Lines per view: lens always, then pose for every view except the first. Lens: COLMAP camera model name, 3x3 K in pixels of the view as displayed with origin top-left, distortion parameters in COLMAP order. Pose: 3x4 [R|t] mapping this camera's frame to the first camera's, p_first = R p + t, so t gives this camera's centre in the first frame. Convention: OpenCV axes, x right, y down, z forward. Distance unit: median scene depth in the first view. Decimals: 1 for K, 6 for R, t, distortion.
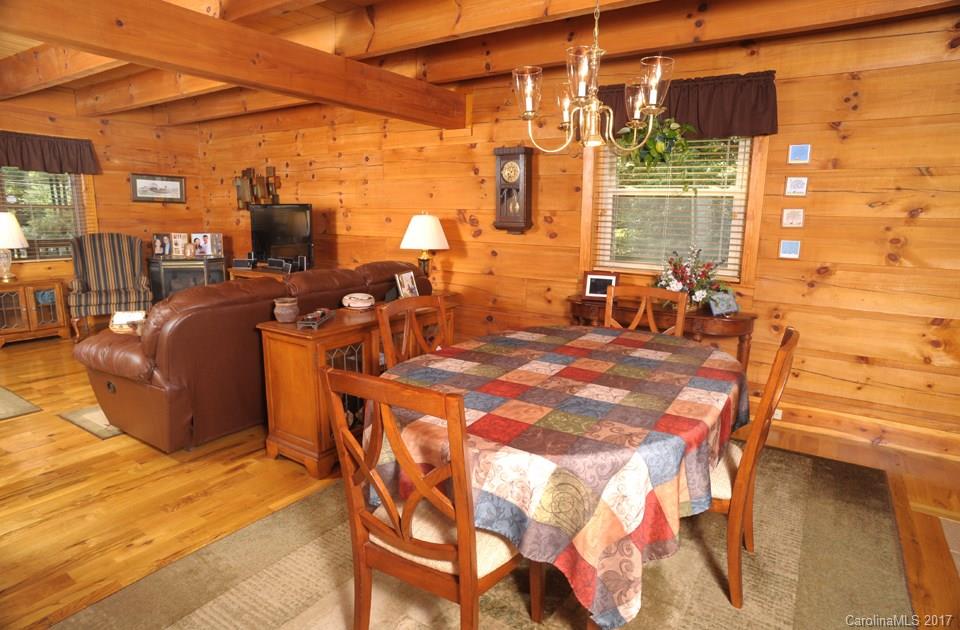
lens RADIAL K [[546.7, 0, 484.3], [0, 546.7, 313.9], [0, 0, 1]] dist [-0.094930, 0.063679]
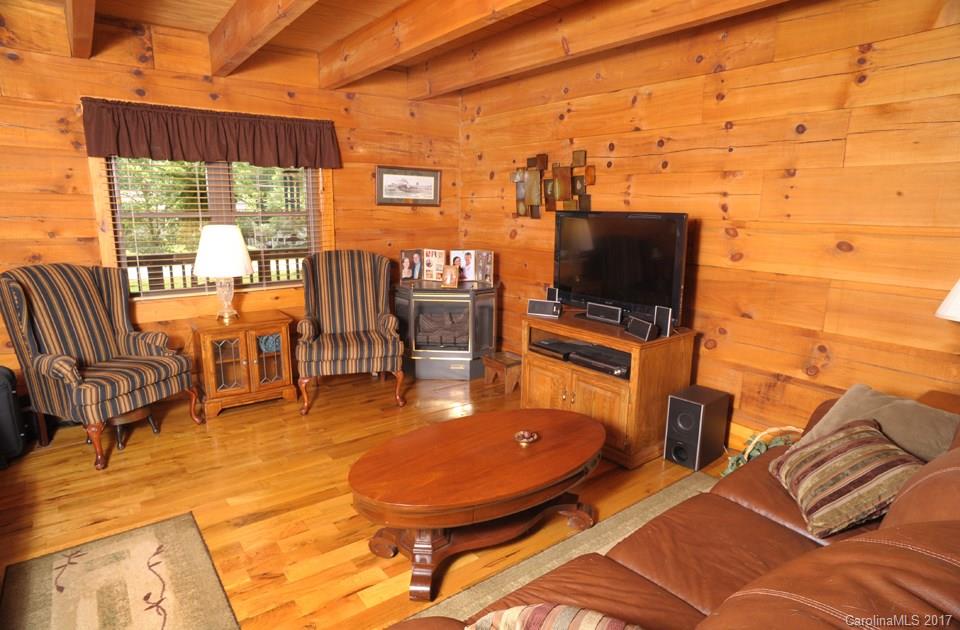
lens RADIAL K [[546.7, 0, 484.3], [0, 546.7, 313.9], [0, 0, 1]] dist [-0.094930, 0.063679]
pose [[0.944991, 0.054529, -0.322519, -0.290644], [-0.052052, 0.998511, 0.016307, -0.086929], [0.322928, 0.001378, 0.946423, 0.361198]]
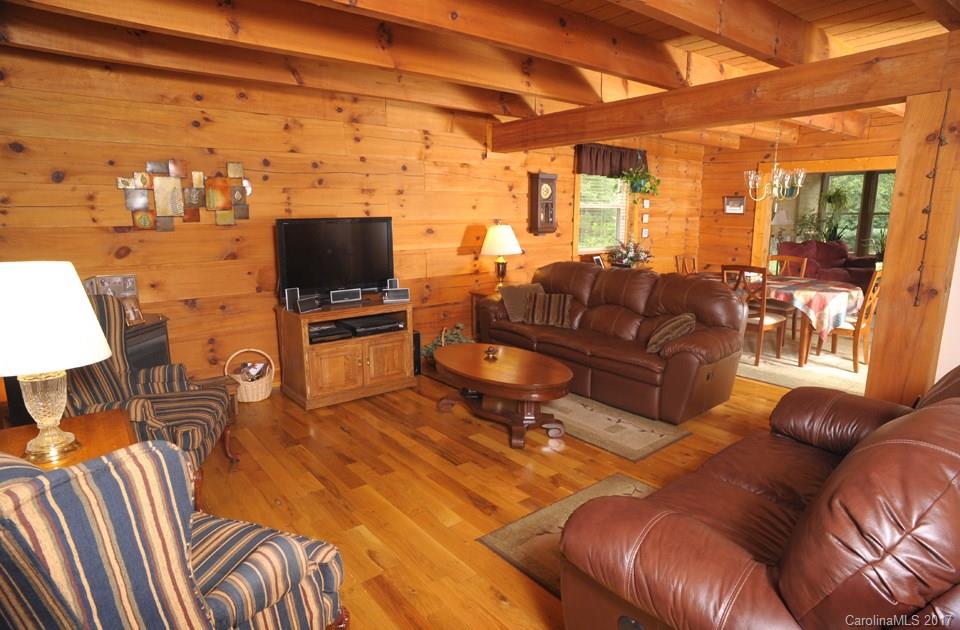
lens RADIAL K [[546.7, 0, 484.3], [0, 546.7, 313.9], [0, 0, 1]] dist [-0.094930, 0.063679]
pose [[0.297418, -0.192141, 0.935214, -0.965306], [0.183835, 0.972736, 0.141387, -0.129511], [-0.936882, 0.129874, 0.324631, 0.523707]]
